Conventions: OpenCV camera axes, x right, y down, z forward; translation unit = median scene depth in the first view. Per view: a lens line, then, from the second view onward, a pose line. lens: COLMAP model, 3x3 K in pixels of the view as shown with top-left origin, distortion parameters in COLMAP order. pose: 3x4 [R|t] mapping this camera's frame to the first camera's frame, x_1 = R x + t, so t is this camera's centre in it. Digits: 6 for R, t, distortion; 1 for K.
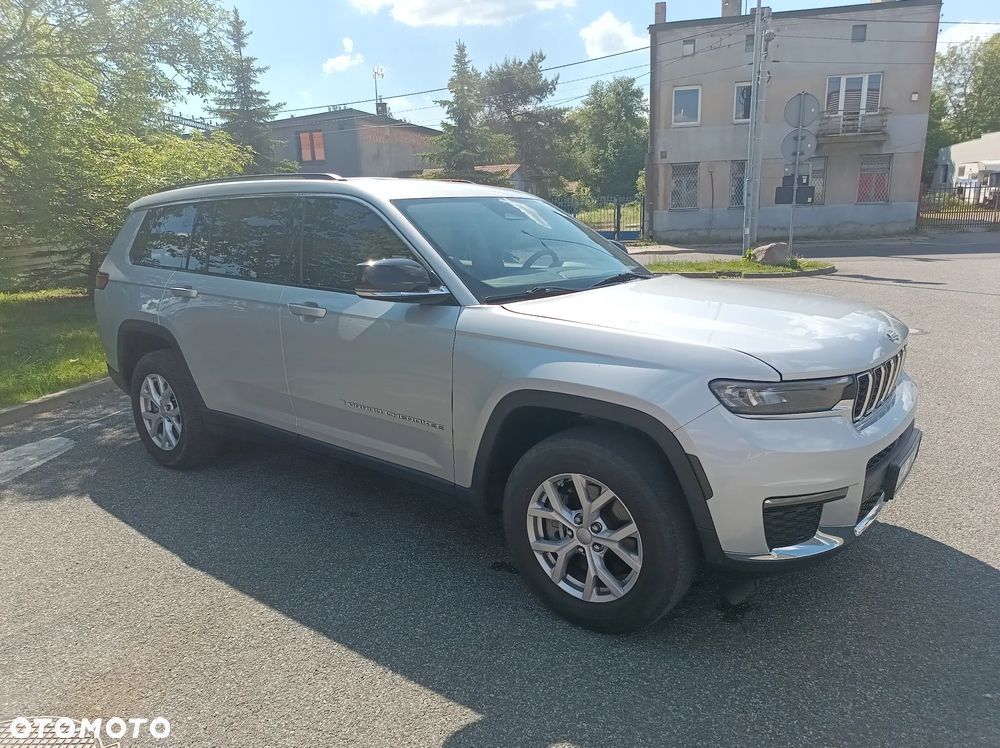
lens RADIAL K [[694.8, 0, 501.3], [0, 694.8, 374.8], [0, 0, 1]] dist [0.038291, -0.026818]
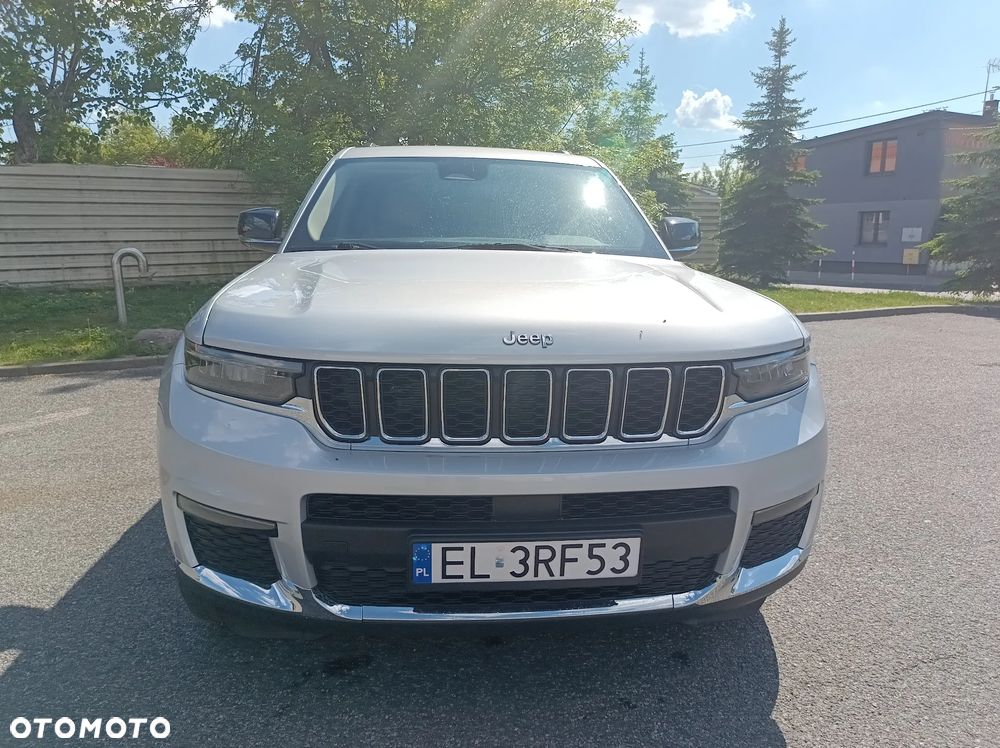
lens RADIAL K [[694.8, 0, 504.3], [0, 694.8, 375.4], [0, 0, 1]] dist [0.038291, -0.026818]
pose [[0.687711, 0.177351, -0.703989, 0.150949], [-0.196885, 0.978923, 0.054281, -0.008195], [0.698777, 0.101275, 0.708134, 0.090880]]
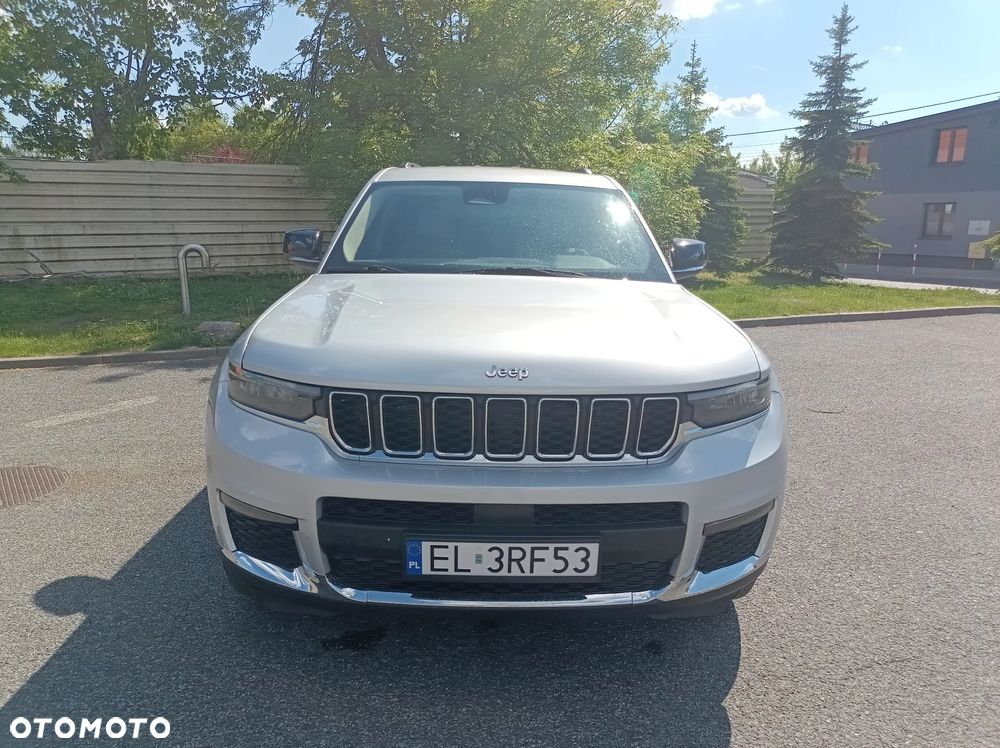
lens RADIAL K [[694.8, 0, 505.1], [0, 694.8, 371.6], [0, 0, 1]] dist [0.038291, -0.026818]
pose [[0.630456, 0.203428, -0.749095, 0.168788], [-0.213866, 0.973219, 0.084298, -0.017756], [0.746182, 0.107059, 0.657078, 0.085969]]
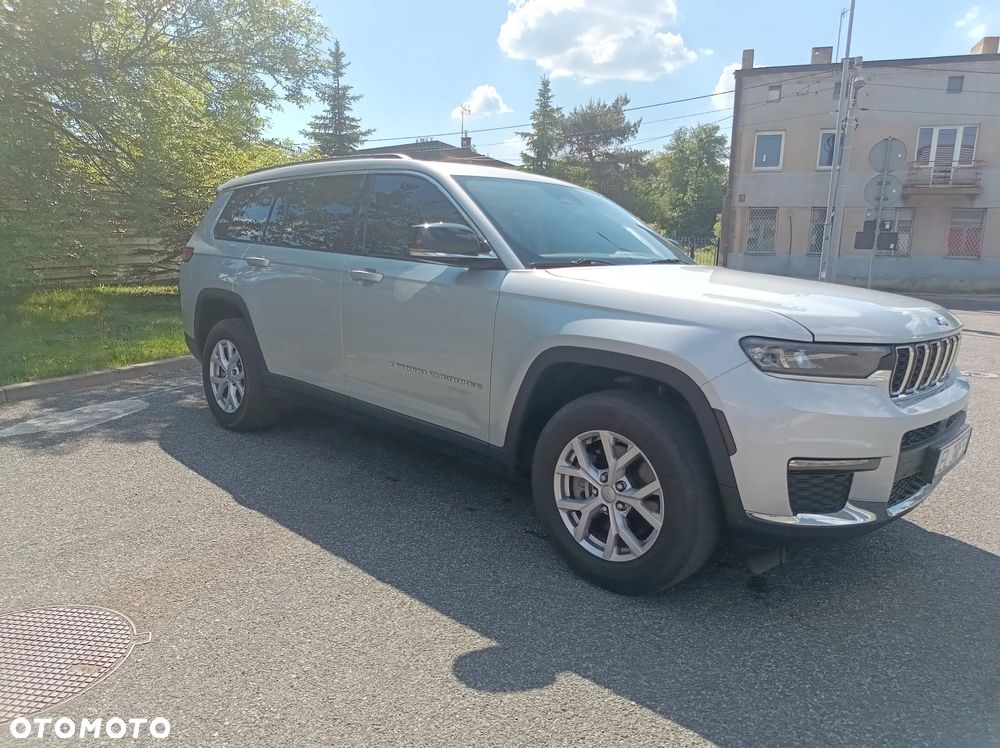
lens RADIAL K [[694.8, 0, 500.4], [0, 694.8, 369.3], [0, 0, 1]] dist [0.038291, -0.026818]
pose [[0.992676, 0.073355, -0.095983, 0.007128], [-0.079046, 0.995246, -0.056896, 0.018448], [0.091353, 0.064066, 0.993756, -0.004599]]
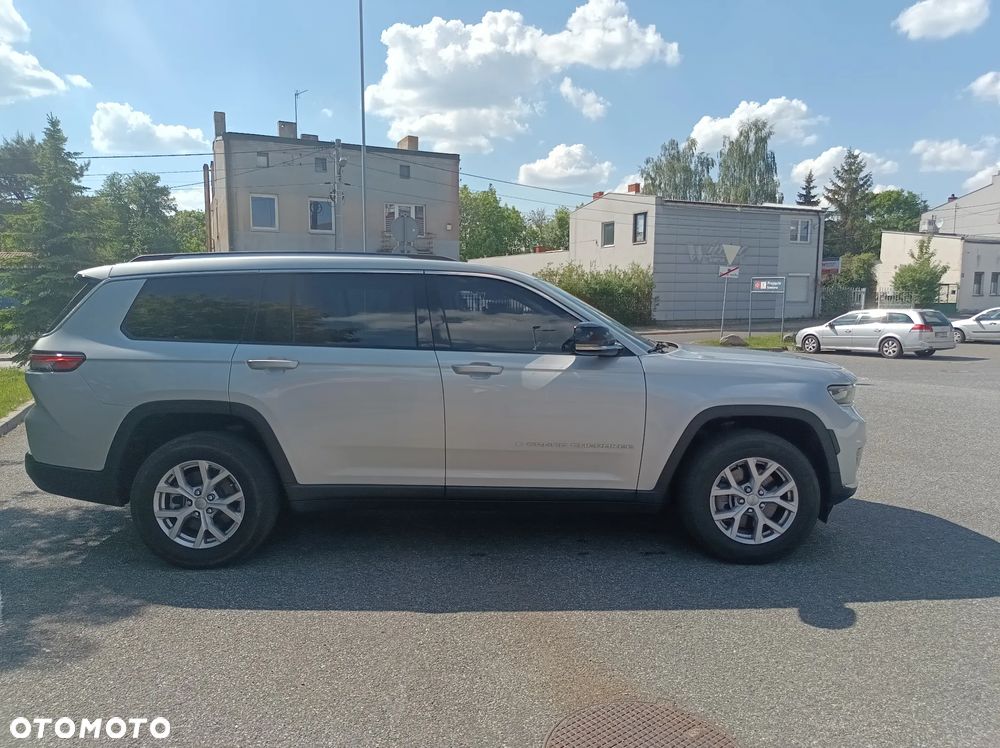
lens RADIAL K [[694.8, 0, 497.8], [0, 694.8, 378.3], [0, 0, 1]] dist [0.038291, -0.026818]
pose [[0.783856, -0.037723, 0.619796, -0.190543], [0.123329, 0.987725, -0.095857, 0.007212], [-0.608572, 0.151576, 0.778887, 0.017465]]
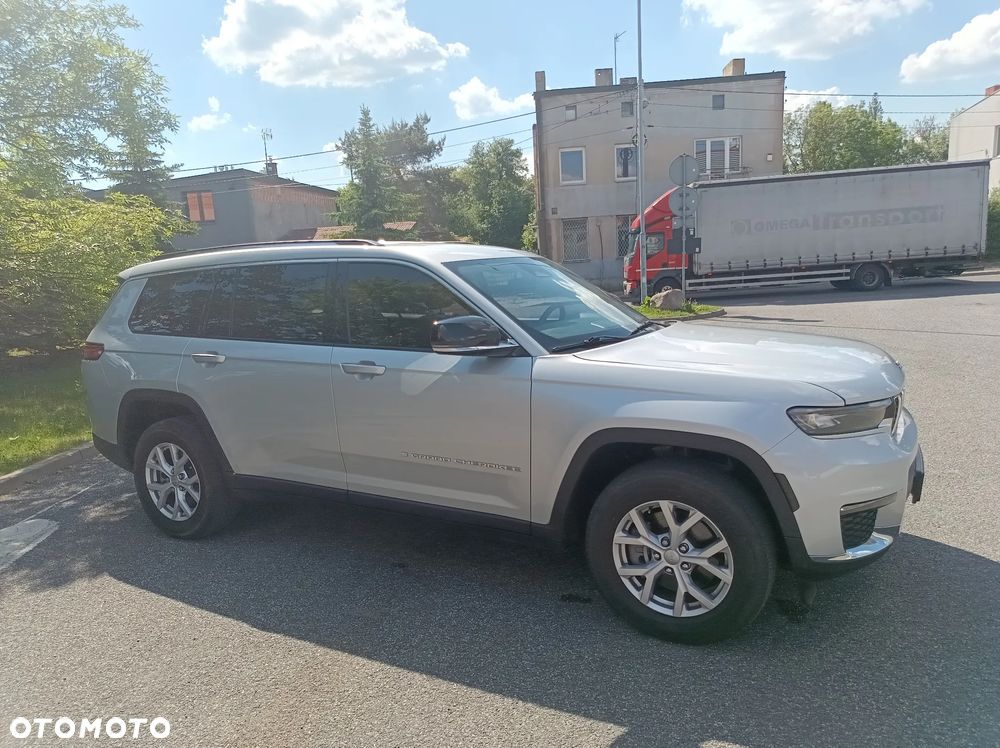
lens RADIAL K [[694.8, 0, 500.2], [0, 694.8, 372.3], [0, 0, 1]] dist [0.038291, -0.026818]
pose [[0.985978, -0.051029, 0.158879, -0.047748], [0.063166, 0.995380, -0.072304, 0.000268], [-0.154455, 0.081326, 0.984647, -0.011693]]
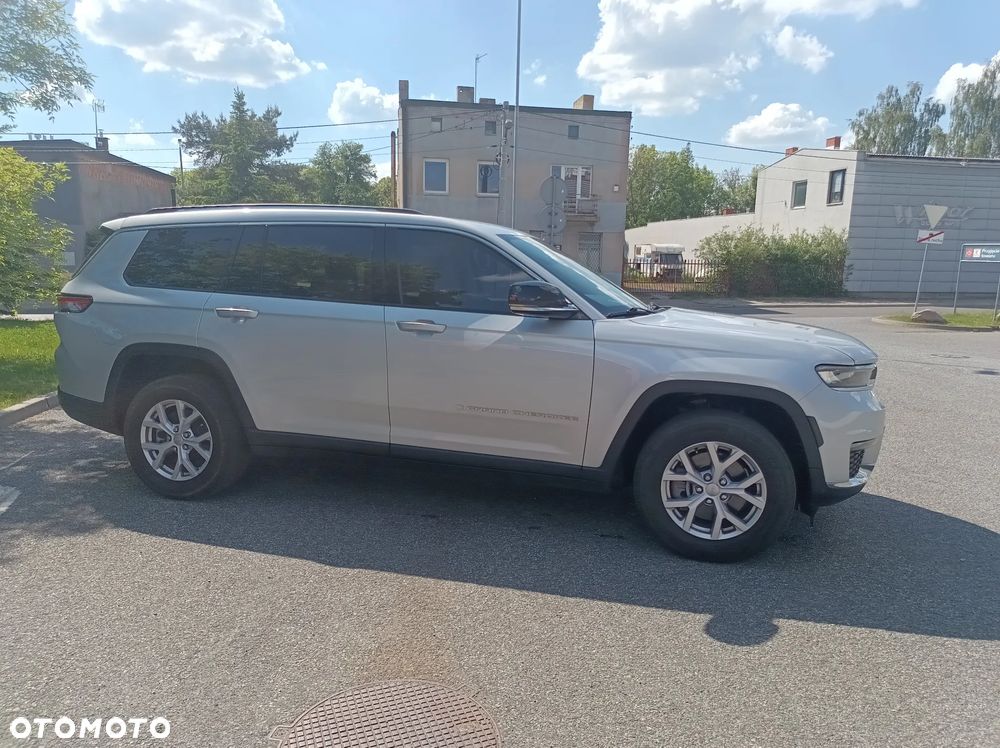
lens RADIAL K [[694.8, 0, 498.3], [0, 694.8, 371.4], [0, 0, 1]] dist [0.038291, -0.026818]
pose [[0.920402, -0.009992, 0.390846, -0.118517], [0.044171, 0.995931, -0.078557, 0.014234], [-0.388470, 0.089568, 0.917098, -0.012542]]
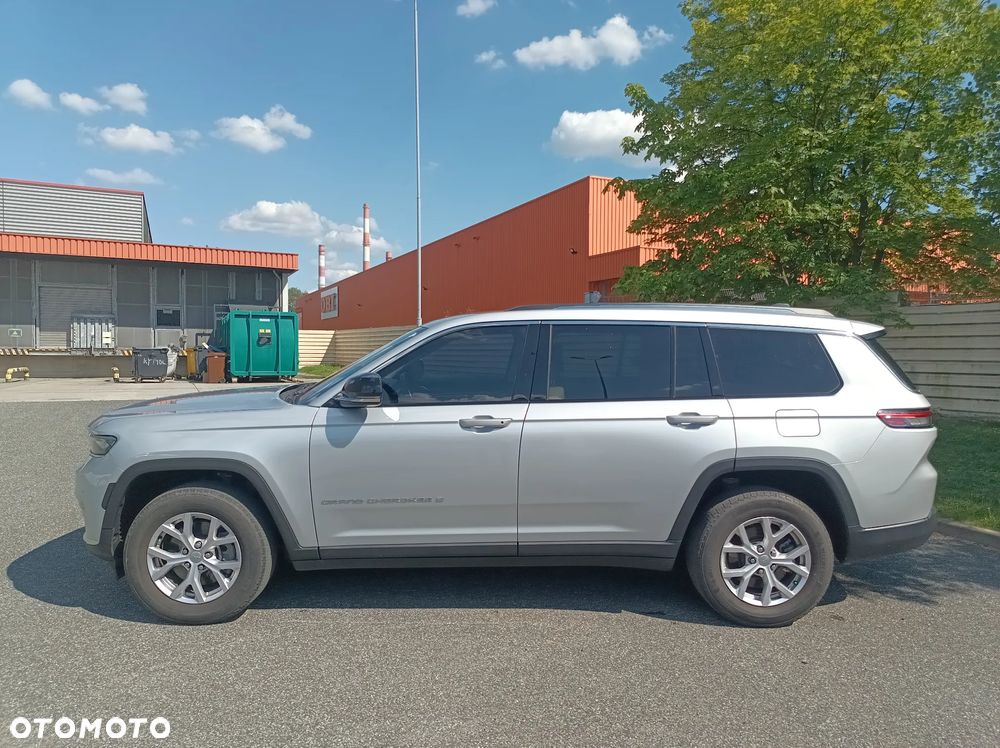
lens RADIAL K [[694.8, 0, 502.3], [0, 694.8, 376.7], [0, 0, 1]] dist [0.038291, -0.026818]
pose [[-0.782023, 0.052539, -0.621031, 0.142539], [-0.136458, 0.957830, 0.252864, -0.109781], [0.608128, 0.282490, -0.741876, 0.444741]]
